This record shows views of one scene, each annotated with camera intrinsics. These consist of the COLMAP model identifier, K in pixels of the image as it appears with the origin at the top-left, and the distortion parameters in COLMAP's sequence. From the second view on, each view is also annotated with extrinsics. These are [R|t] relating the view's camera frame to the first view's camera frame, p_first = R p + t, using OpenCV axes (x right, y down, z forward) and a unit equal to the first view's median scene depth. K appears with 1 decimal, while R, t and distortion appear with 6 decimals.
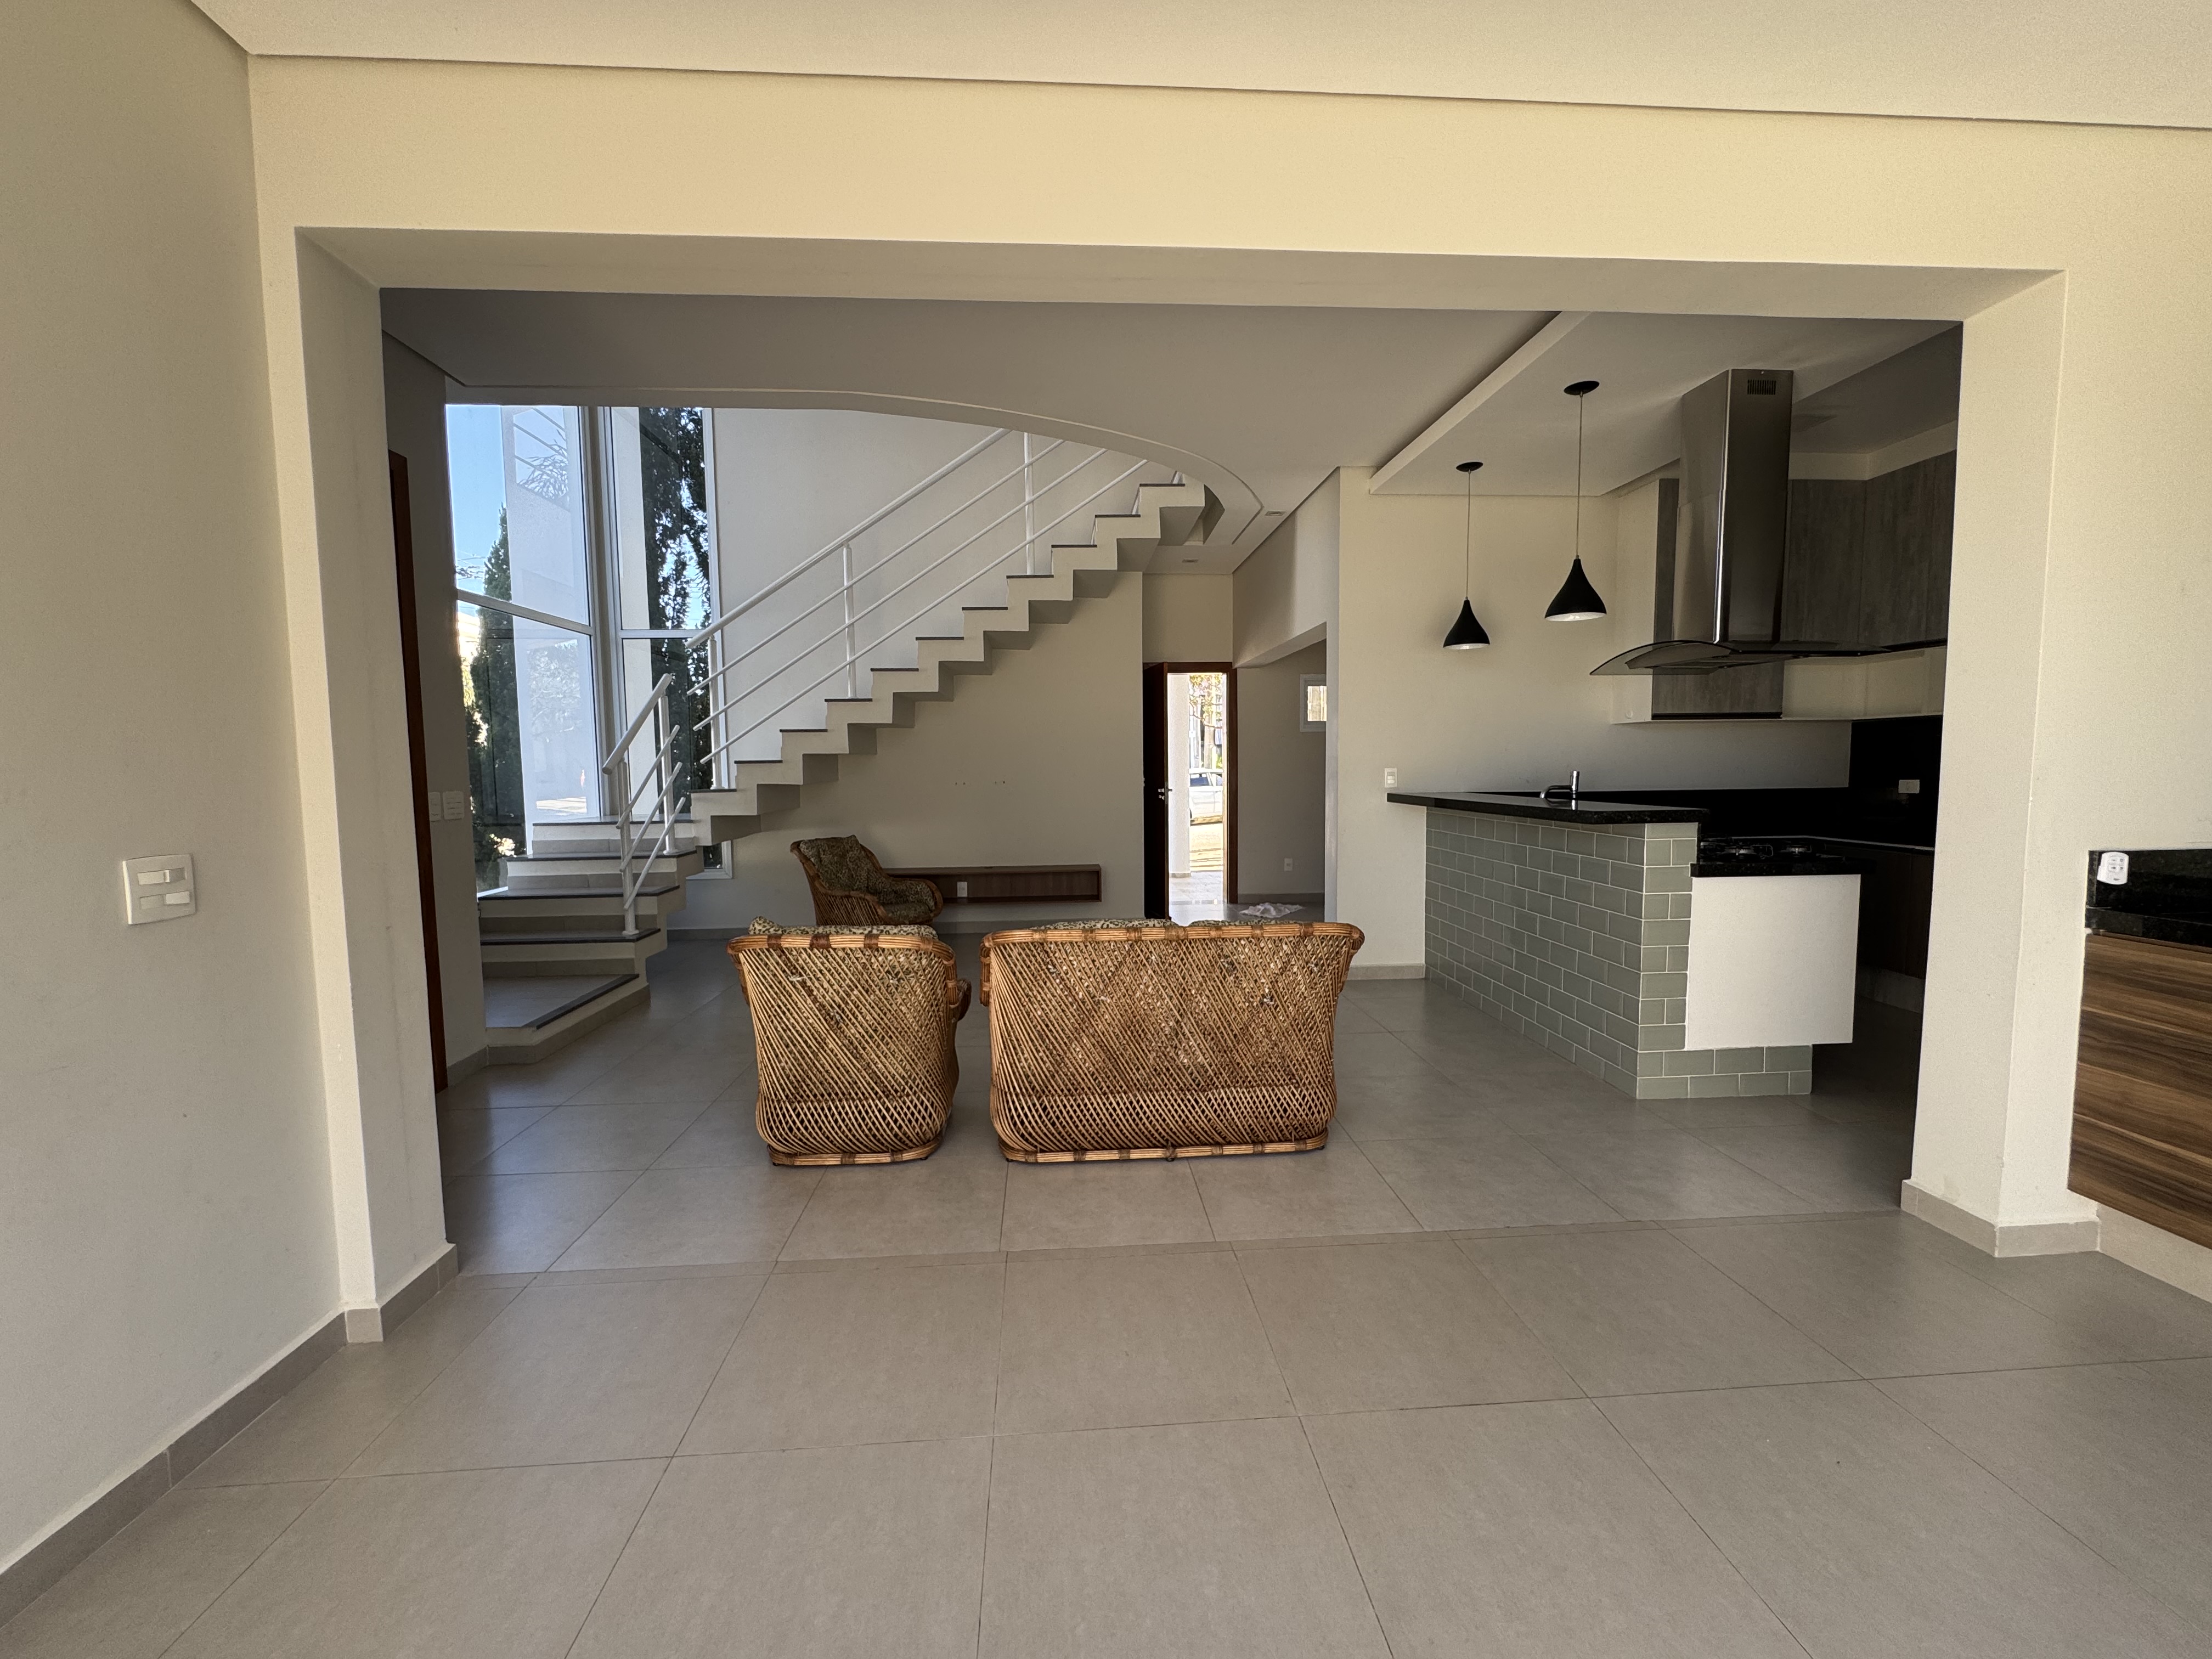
lens RADIAL K [[880.0, 0, 1106.0], [0, 880.0, 829.5], [0, 0, 1]] dist [-0.003415, -0.000271]
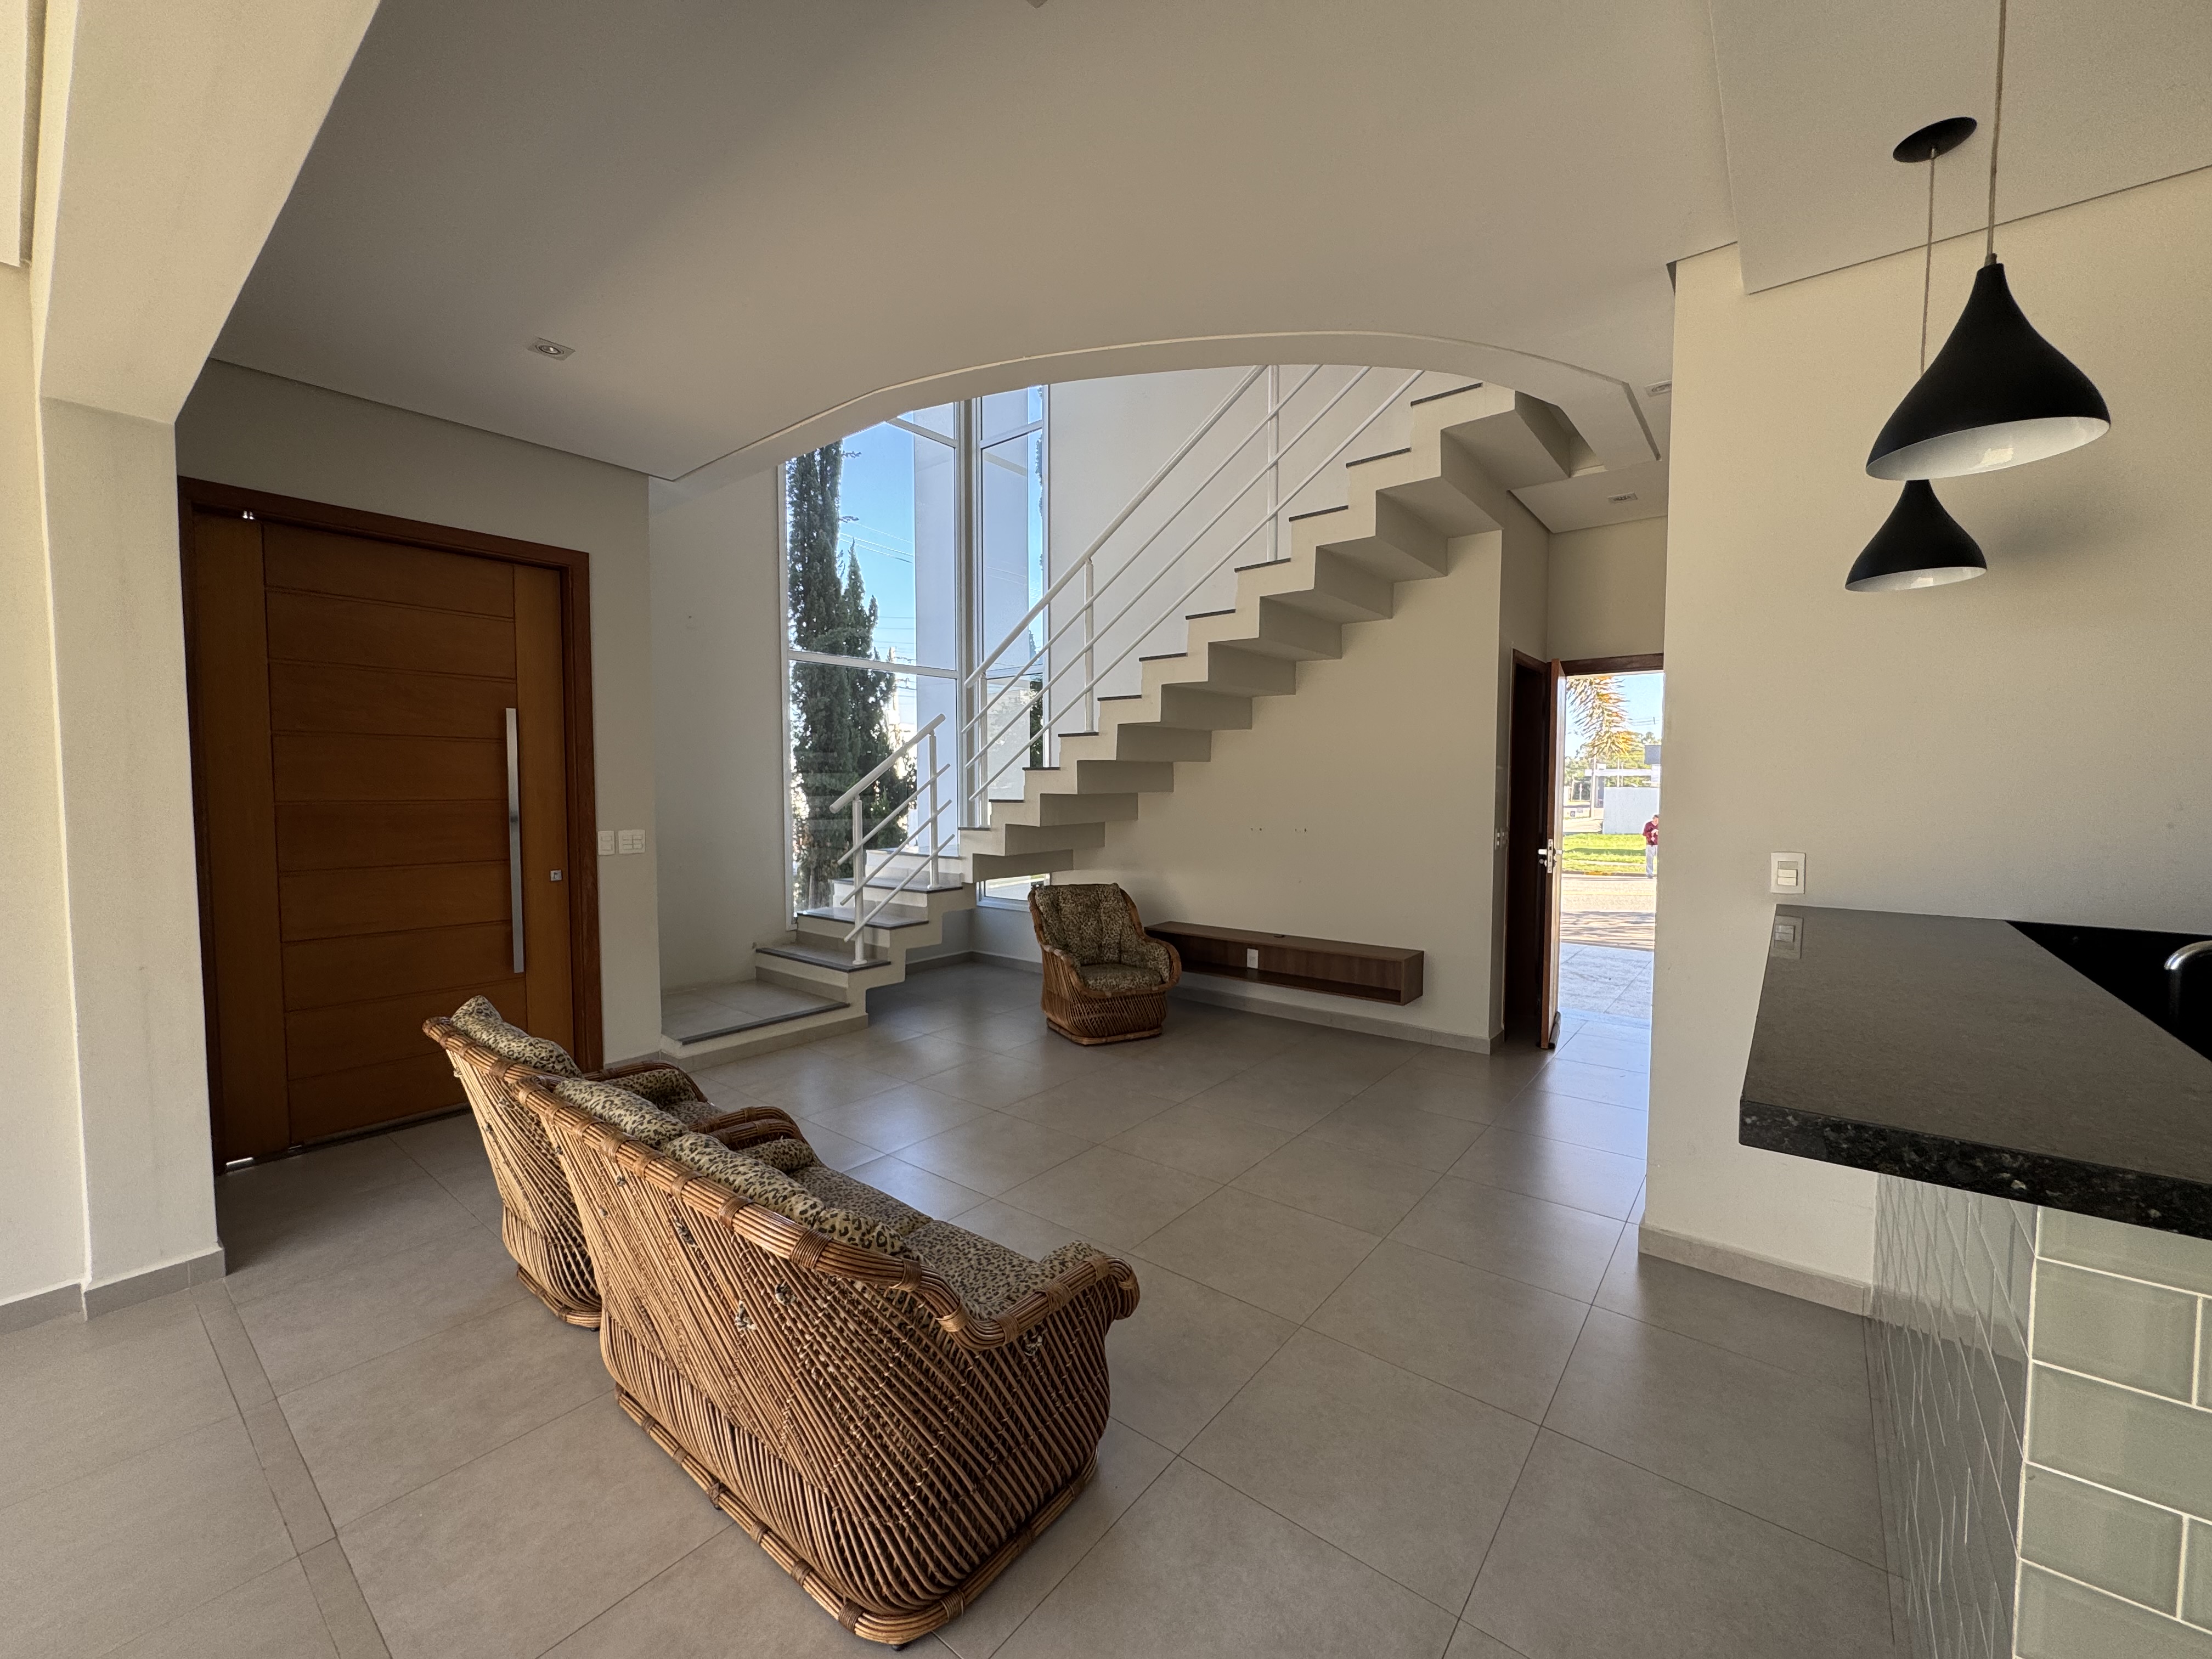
lens RADIAL K [[880.0, 0, 1106.0], [0, 880.0, 829.5], [0, 0, 1]] dist [-0.003415, -0.000271]
pose [[0.738889, 0.047451, -0.672154, 0.333260], [-0.059670, 0.998206, 0.004875, -0.056713], [0.671180, 0.036505, 0.740395, 0.359897]]
